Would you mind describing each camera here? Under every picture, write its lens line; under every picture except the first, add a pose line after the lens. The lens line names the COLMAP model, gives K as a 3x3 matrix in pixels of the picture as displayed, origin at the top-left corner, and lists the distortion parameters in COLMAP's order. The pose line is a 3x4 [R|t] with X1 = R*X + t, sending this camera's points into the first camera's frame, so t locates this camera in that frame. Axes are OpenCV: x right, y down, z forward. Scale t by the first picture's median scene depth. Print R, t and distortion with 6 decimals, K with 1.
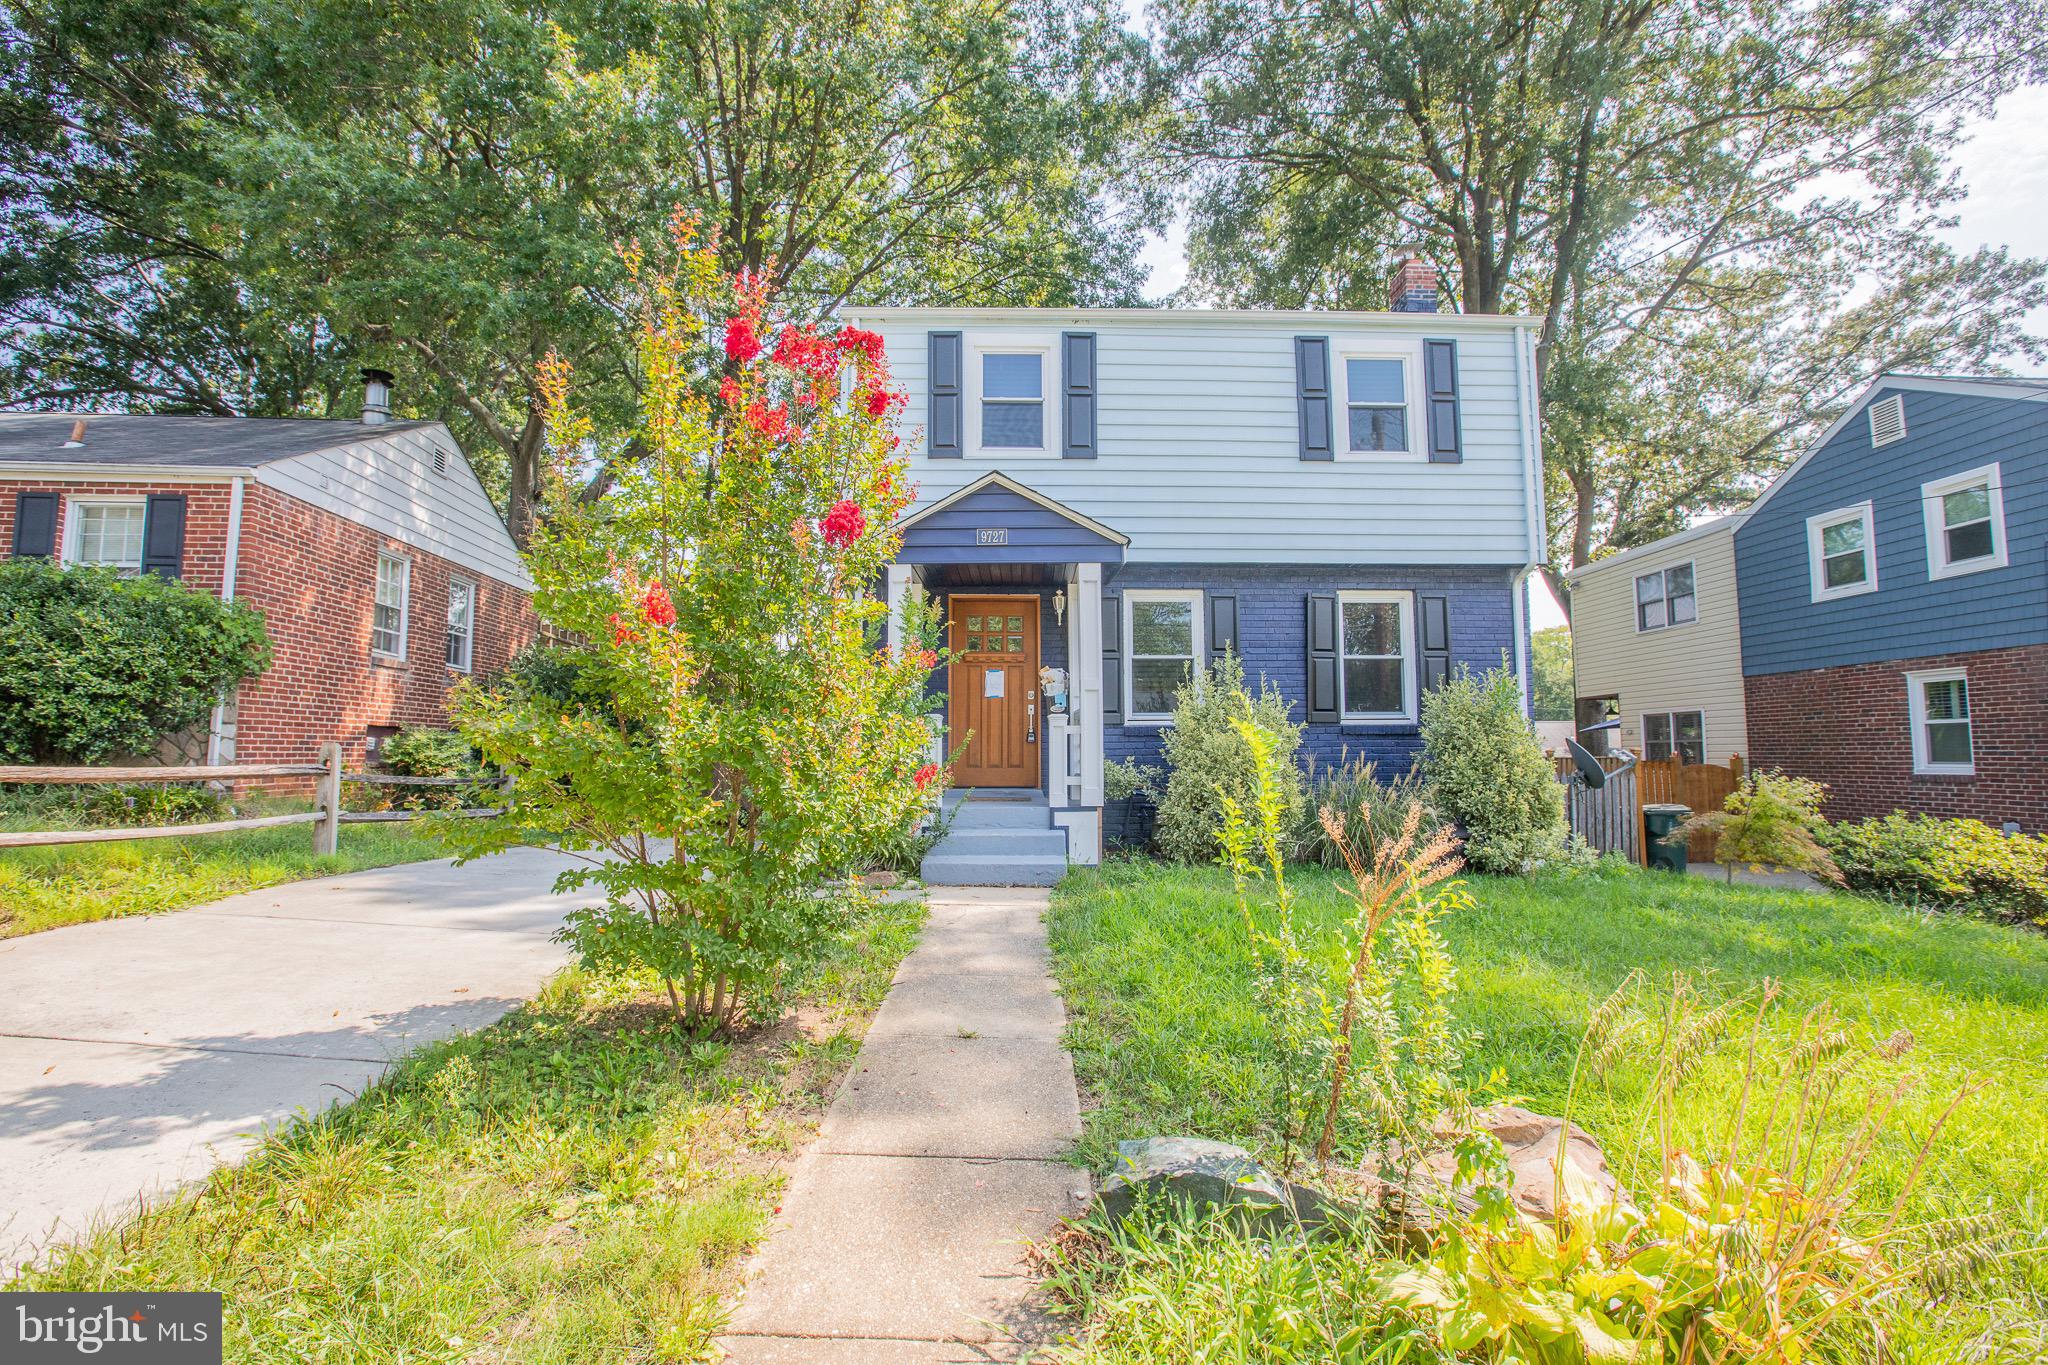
lens RADIAL K [[932.1, 0, 1022.9], [0, 932.1, 685.6], [0, 0, 1]] dist [-0.053539, 0.020013]
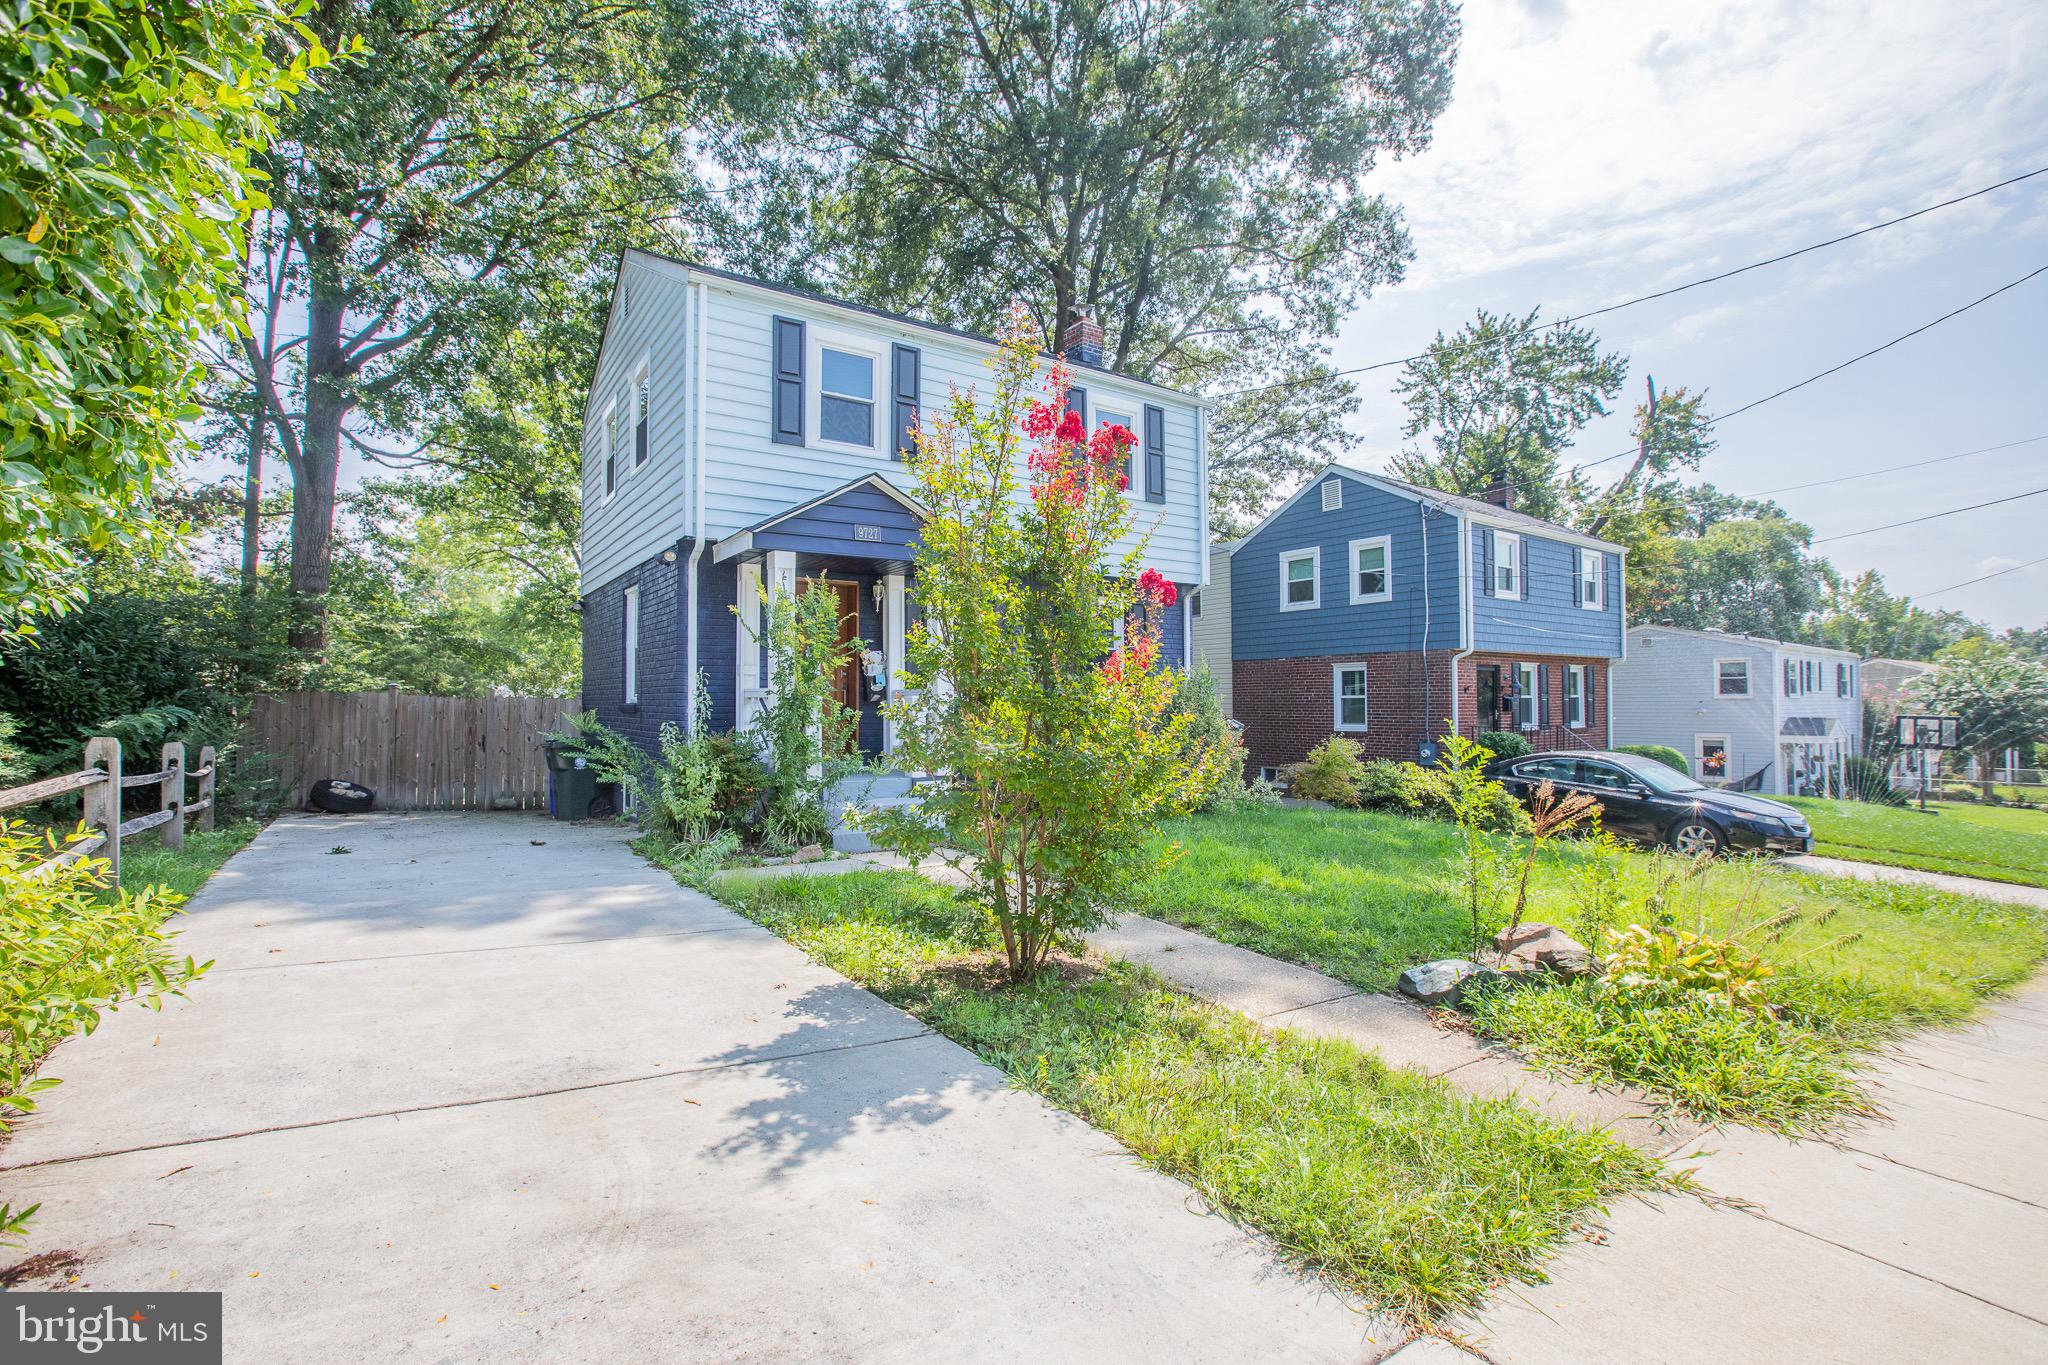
lens RADIAL K [[932.1, 0, 1022.9], [0, 932.1, 685.6], [0, 0, 1]] dist [-0.053539, 0.020013]
pose [[0.832069, 0.009820, 0.554586, -0.331624], [-0.040202, 0.998281, 0.042640, -0.024376], [-0.553214, -0.057775, 0.831034, -0.010377]]
